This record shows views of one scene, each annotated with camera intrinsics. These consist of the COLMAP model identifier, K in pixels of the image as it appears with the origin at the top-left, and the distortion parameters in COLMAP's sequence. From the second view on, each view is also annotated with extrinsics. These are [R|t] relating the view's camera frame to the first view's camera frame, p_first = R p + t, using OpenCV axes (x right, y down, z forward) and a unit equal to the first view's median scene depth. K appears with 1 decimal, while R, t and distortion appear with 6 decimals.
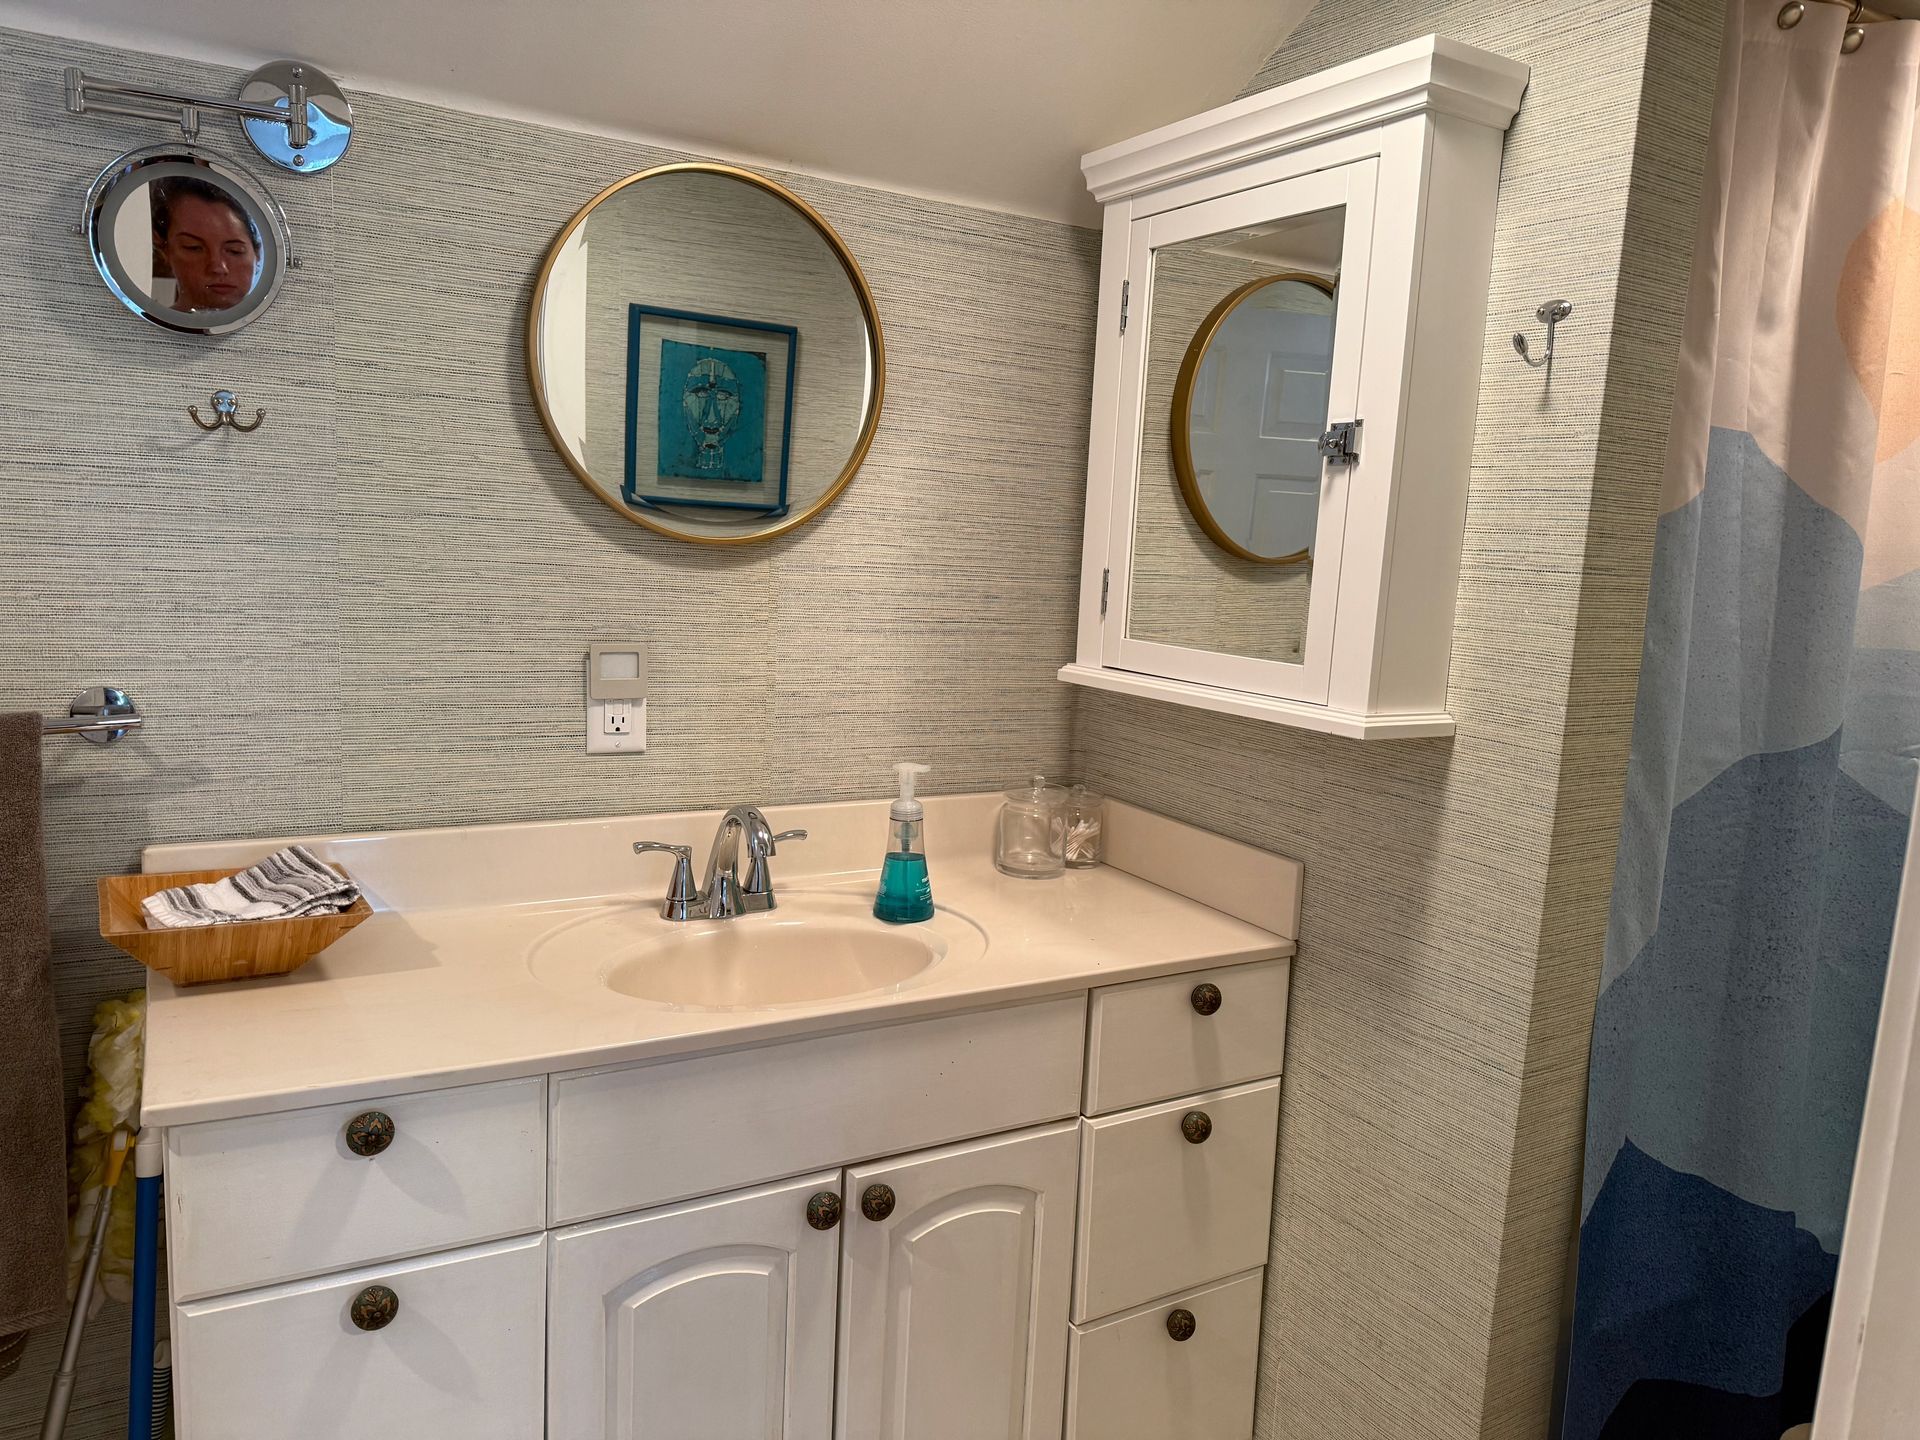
lens RADIAL K [[1348.6, 0, 969.8], [0, 1348.6, 732.0], [0, 0, 1]] dist [0.070327, -0.082482]
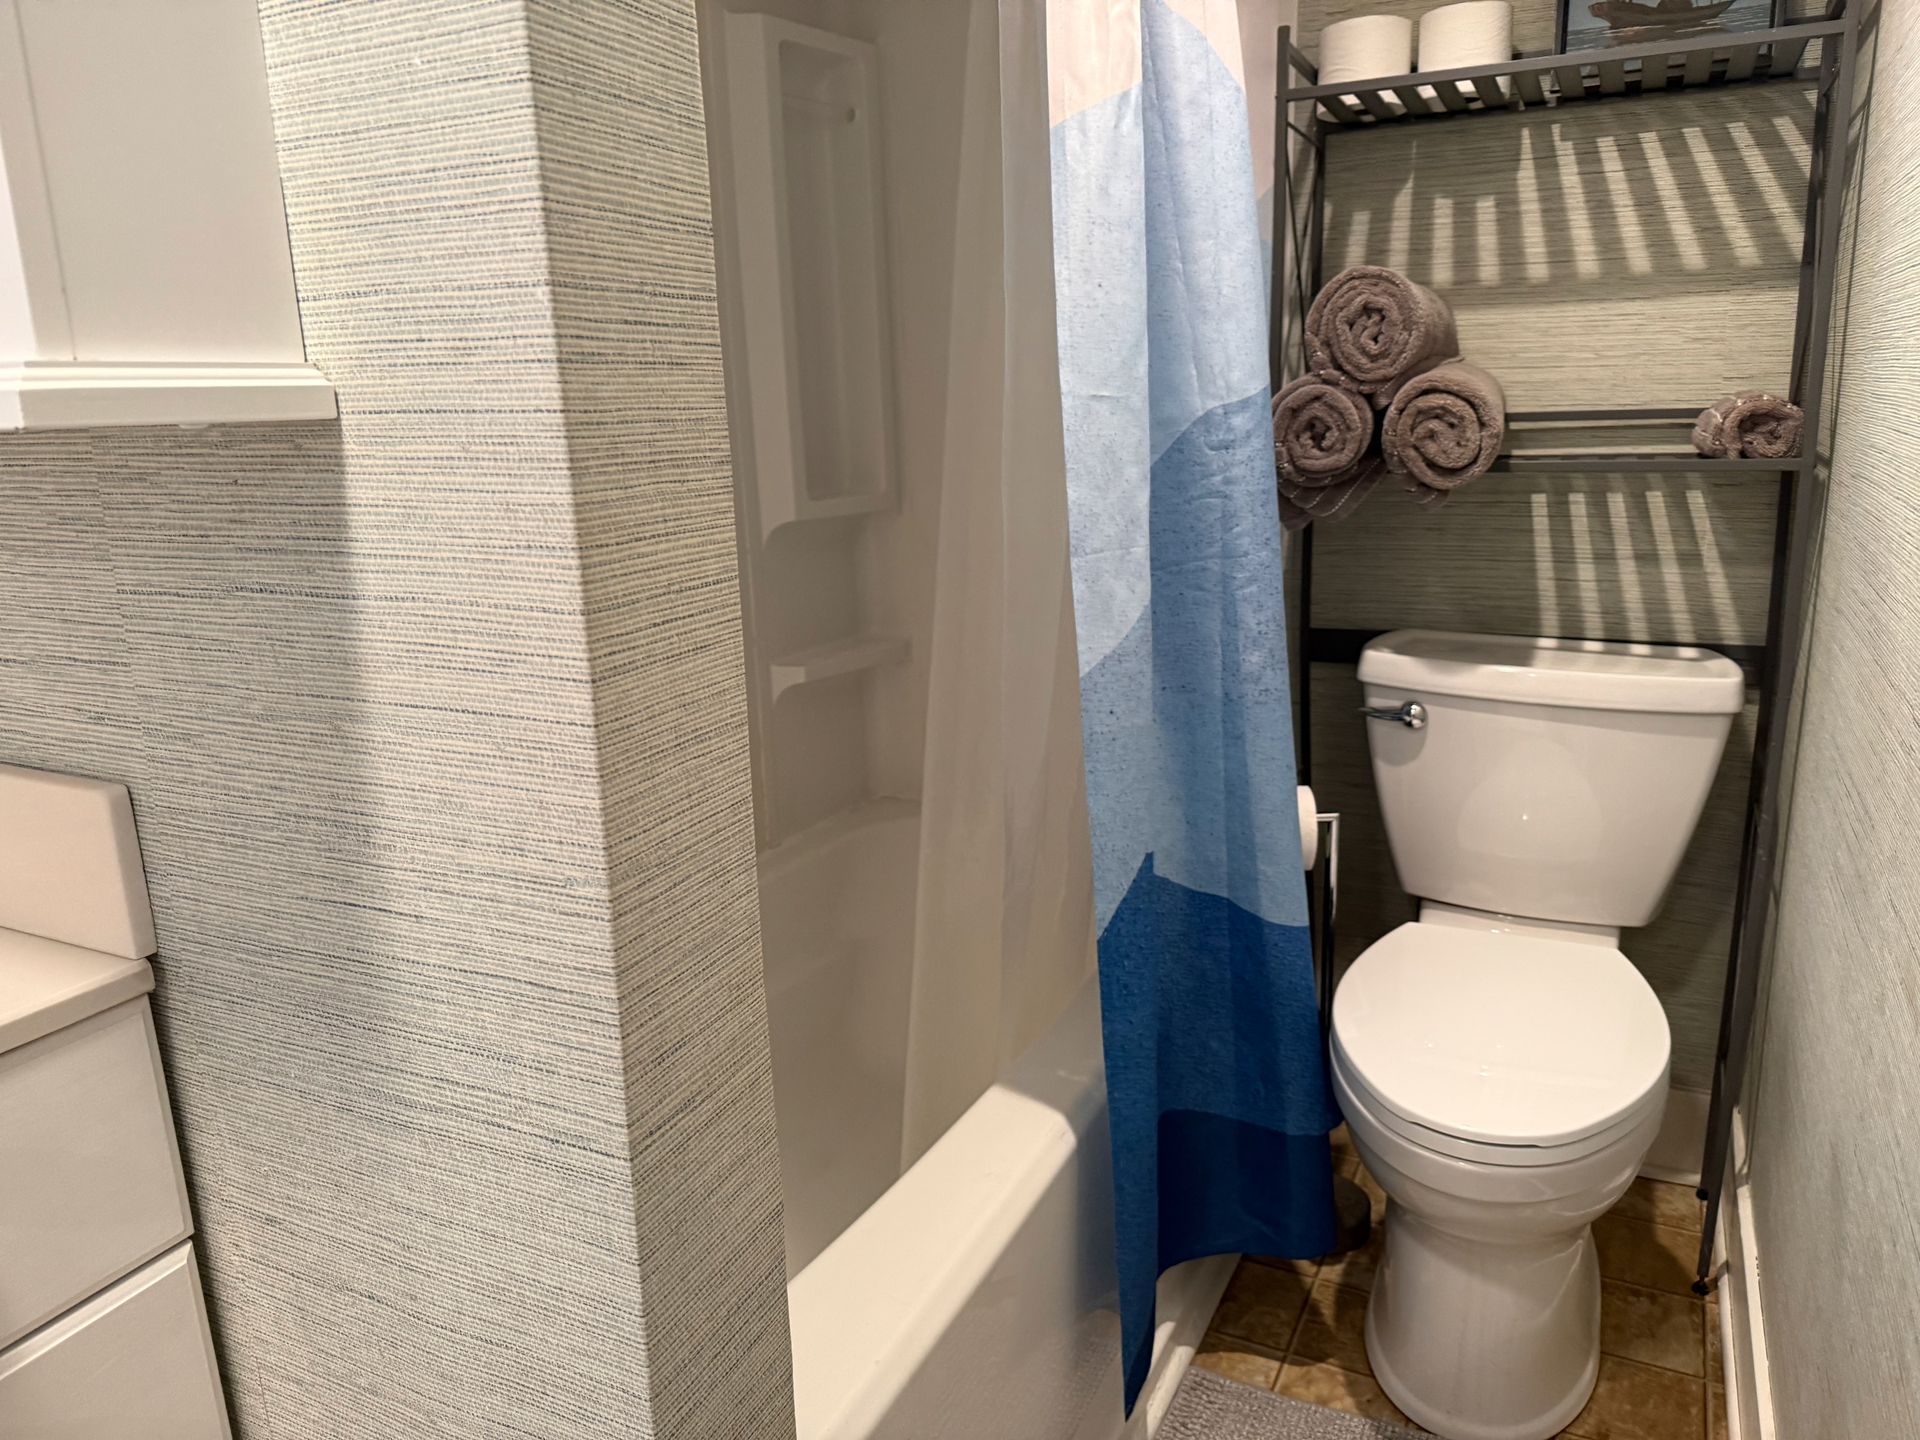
lens RADIAL K [[1354.2, 0, 960.3], [0, 1354.2, 725.8], [0, 0, 1]] dist [0.020674, -0.031887]
pose [[0.834696, -0.201390, 0.512567, 0.290472], [0.151776, 0.978816, 0.137419, 0.067933], [-0.529384, -0.036908, 0.847579, 0.558457]]
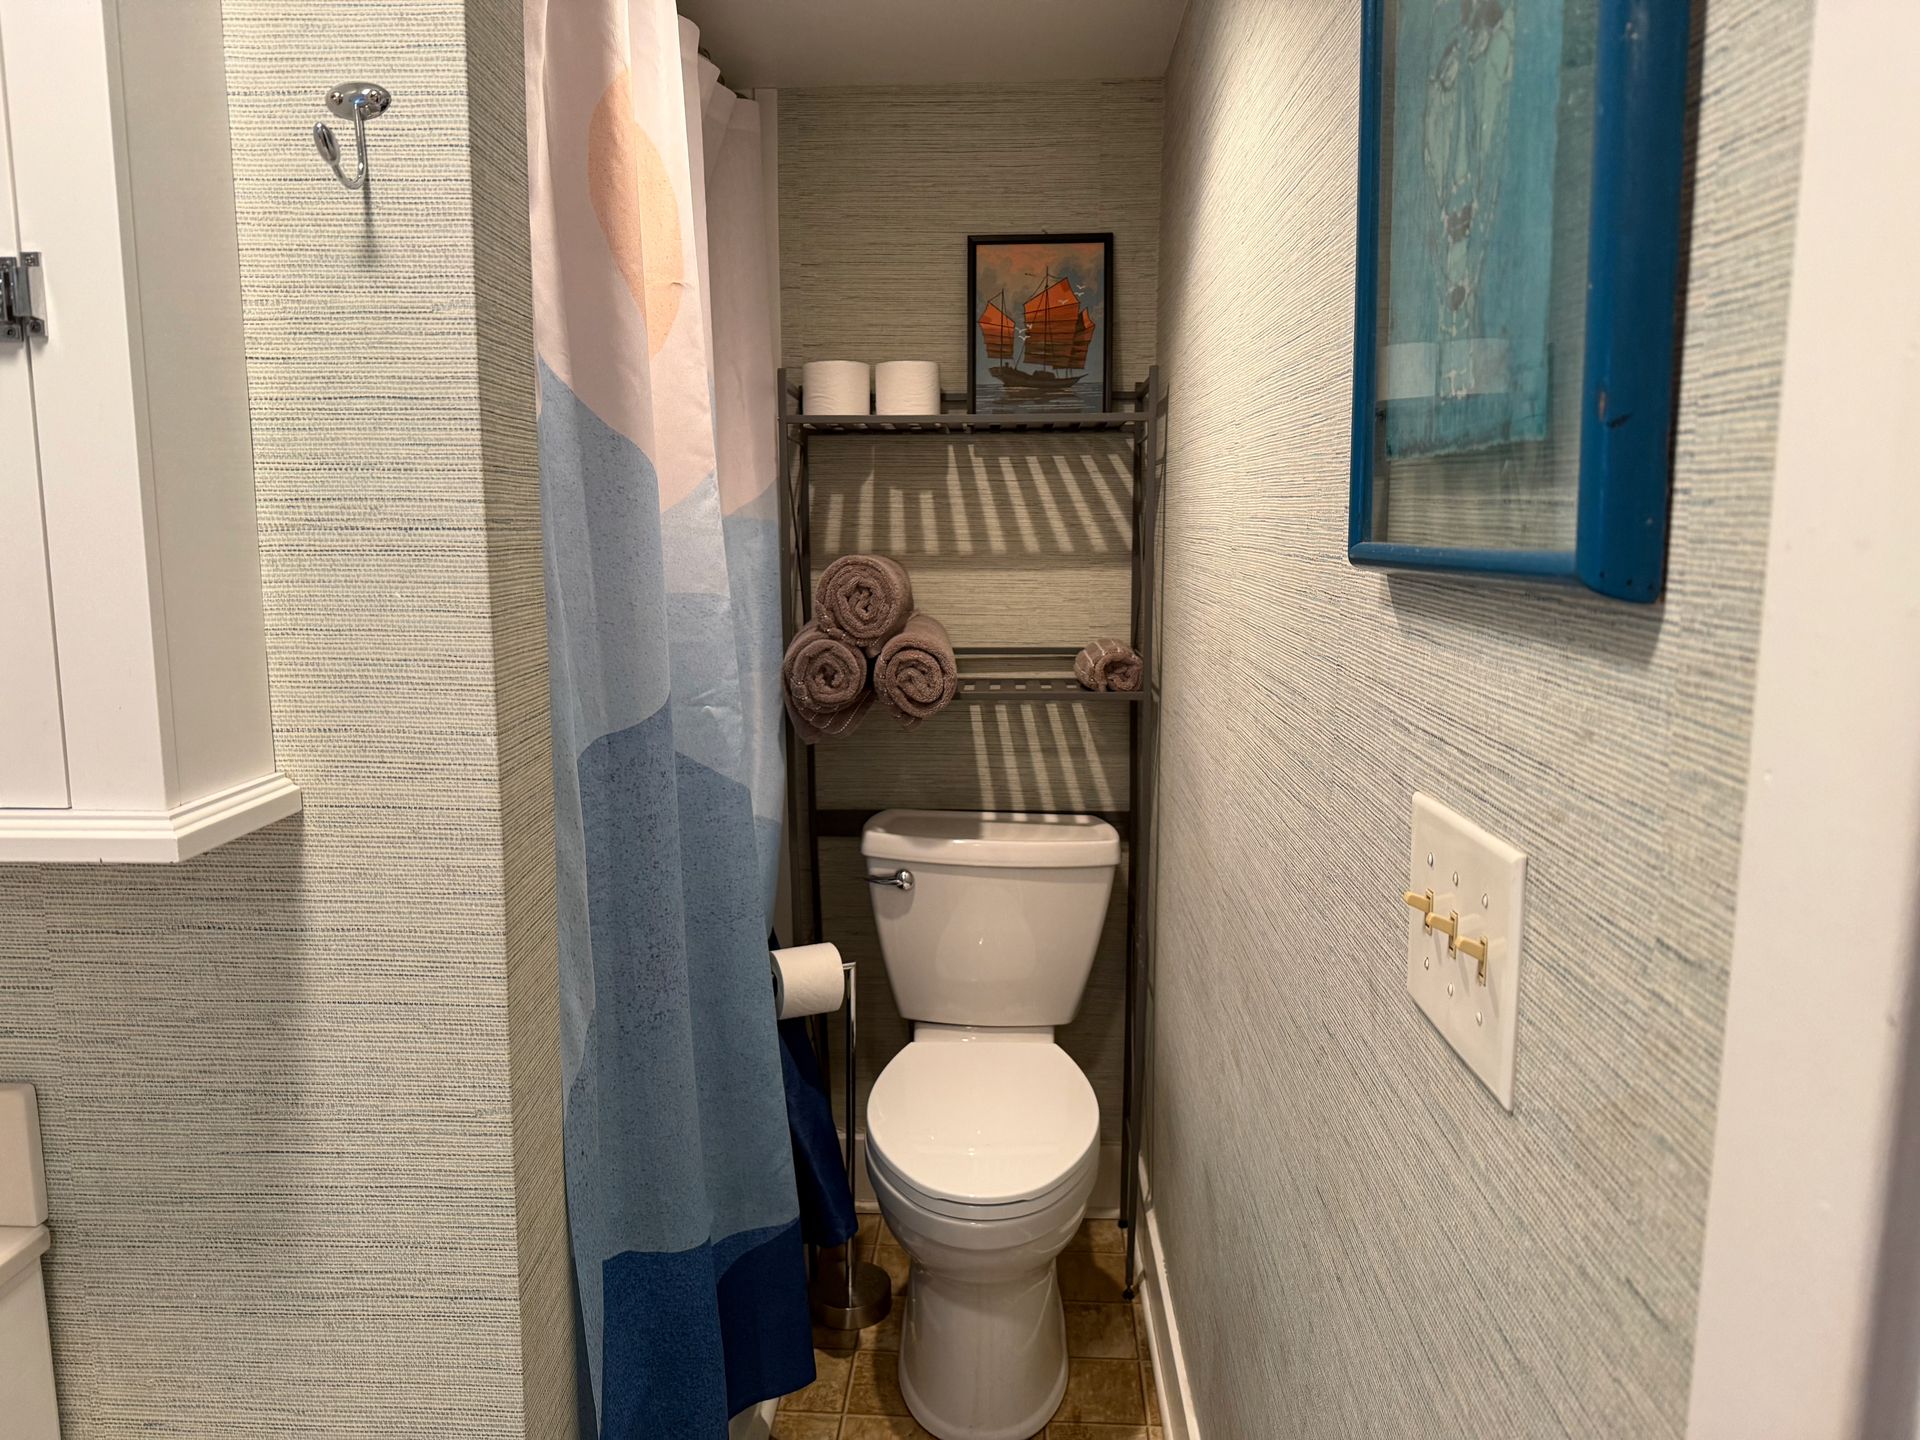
lens RADIAL K [[1348.6, 0, 933.2], [0, 1348.6, 712.2], [0, 0, 1]] dist [0.070327, -0.082482]
pose [[0.553808, -0.171343, 0.814824, 0.026990], [0.151217, 0.983021, 0.103934, -0.061617], [-0.818798, 0.065656, 0.570315, 0.434117]]
